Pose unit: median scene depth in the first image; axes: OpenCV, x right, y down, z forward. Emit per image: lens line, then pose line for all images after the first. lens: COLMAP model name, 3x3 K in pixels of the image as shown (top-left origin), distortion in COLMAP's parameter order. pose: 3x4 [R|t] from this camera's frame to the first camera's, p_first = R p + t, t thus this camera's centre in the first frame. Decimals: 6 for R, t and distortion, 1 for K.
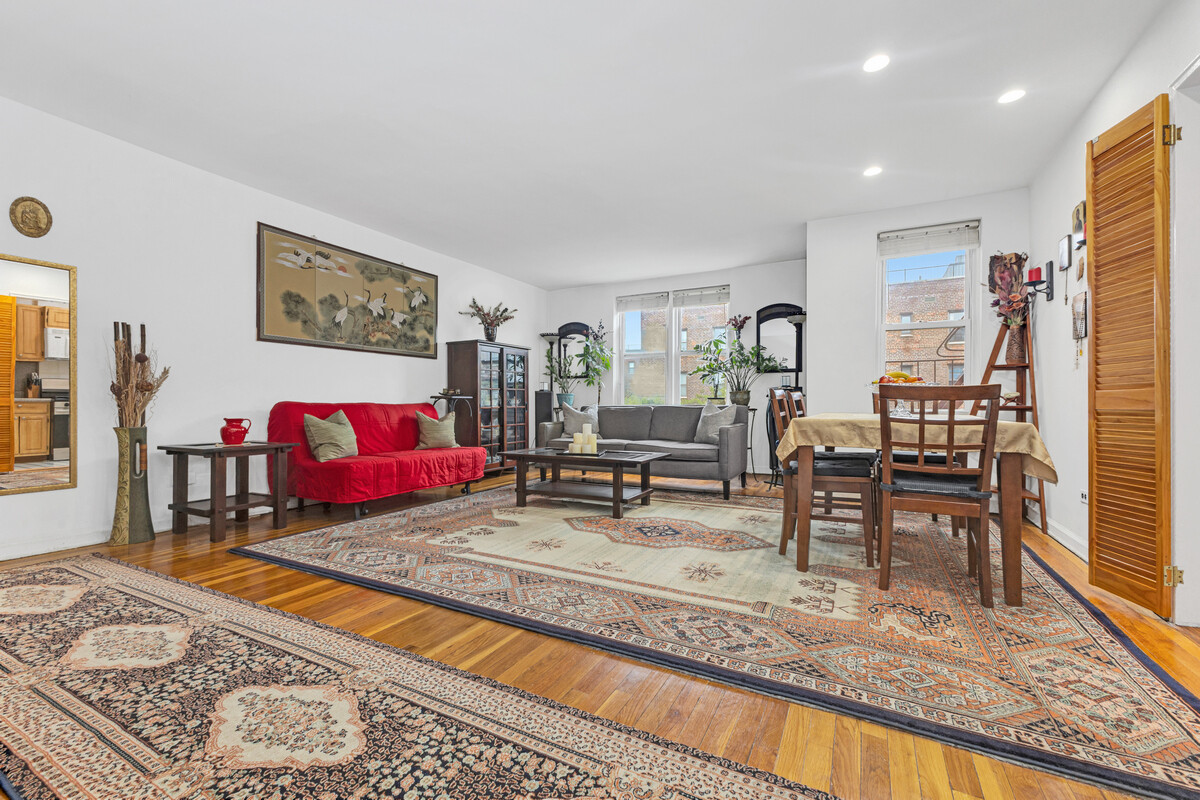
lens RADIAL K [[509.8, 0, 593.4], [0, 509.8, 405.5], [0, 0, 1]] dist [0.010984, -0.000610]
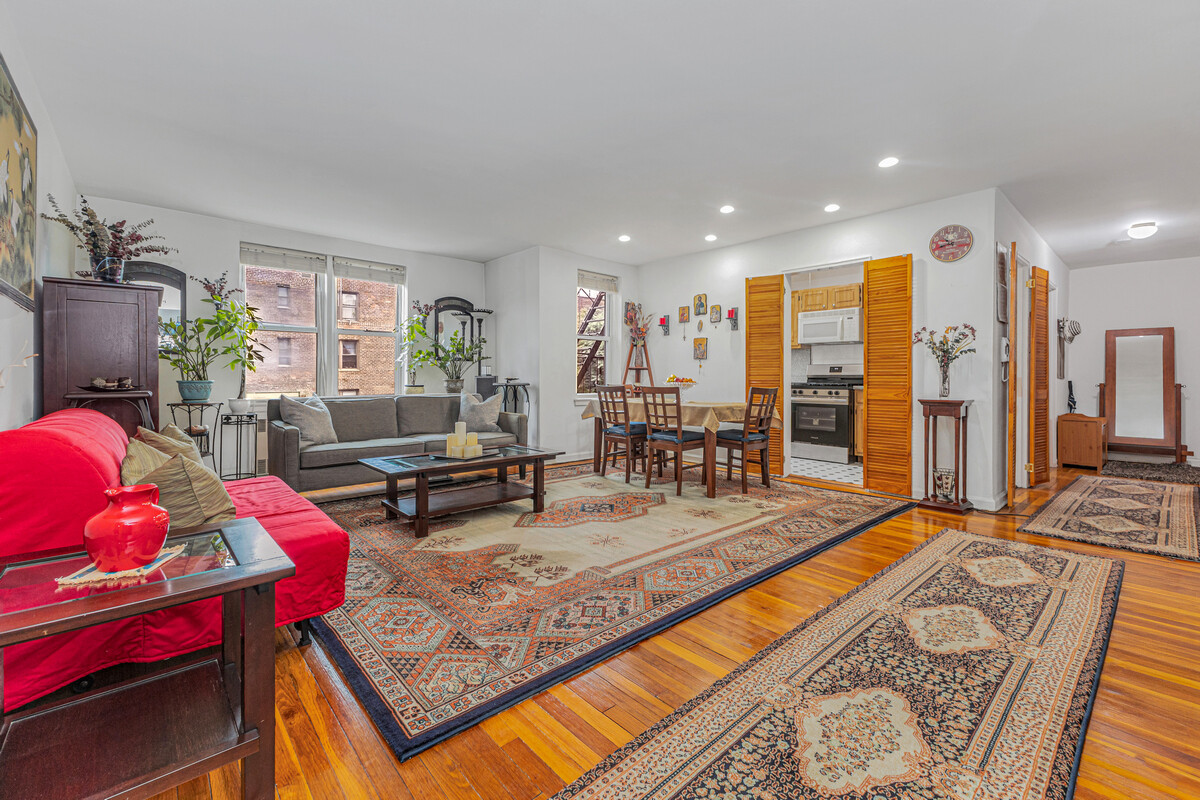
lens RADIAL K [[509.8, 0, 613.1], [0, 509.8, 374.9], [0, 0, 1]] dist [0.010984, -0.000610]
pose [[0.318733, 0.005447, 0.947829, -1.364204], [0.000565, 0.999982, -0.005937, -0.070594], [-0.947844, 0.002428, 0.318725, 0.845557]]
